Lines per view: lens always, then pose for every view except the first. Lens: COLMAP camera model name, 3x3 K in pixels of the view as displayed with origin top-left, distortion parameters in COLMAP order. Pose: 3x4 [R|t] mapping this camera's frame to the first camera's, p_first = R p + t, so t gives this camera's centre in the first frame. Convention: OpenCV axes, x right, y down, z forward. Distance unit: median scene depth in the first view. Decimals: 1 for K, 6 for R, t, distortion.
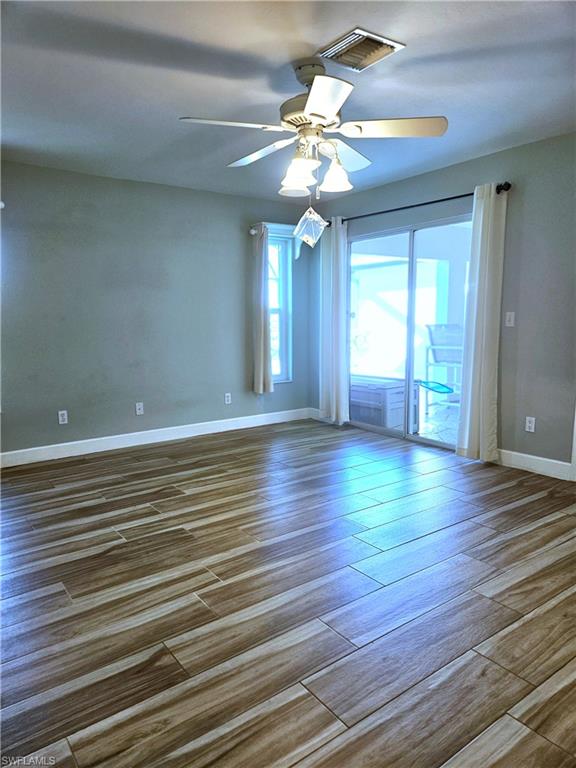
lens RADIAL K [[517.4, 0, 286.6], [0, 517.4, 387.8], [0, 0, 1]] dist [0.062945, -0.040883]
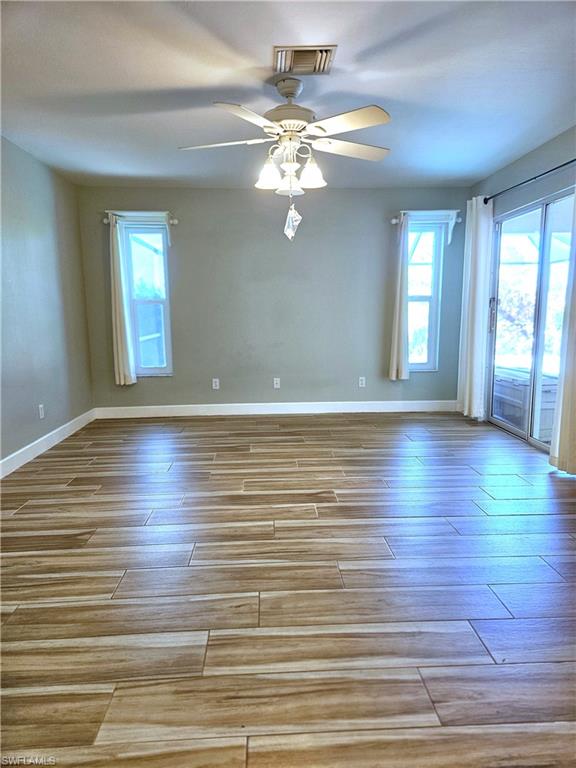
lens RADIAL K [[517.4, 0, 284.1], [0, 517.4, 383.3], [0, 0, 1]] dist [0.062945, -0.040883]
pose [[0.836714, 0.081225, -0.541583, 0.392177], [-0.076701, 0.996573, 0.030964, 0.003222], [0.542242, 0.015632, 0.840077, 0.030091]]
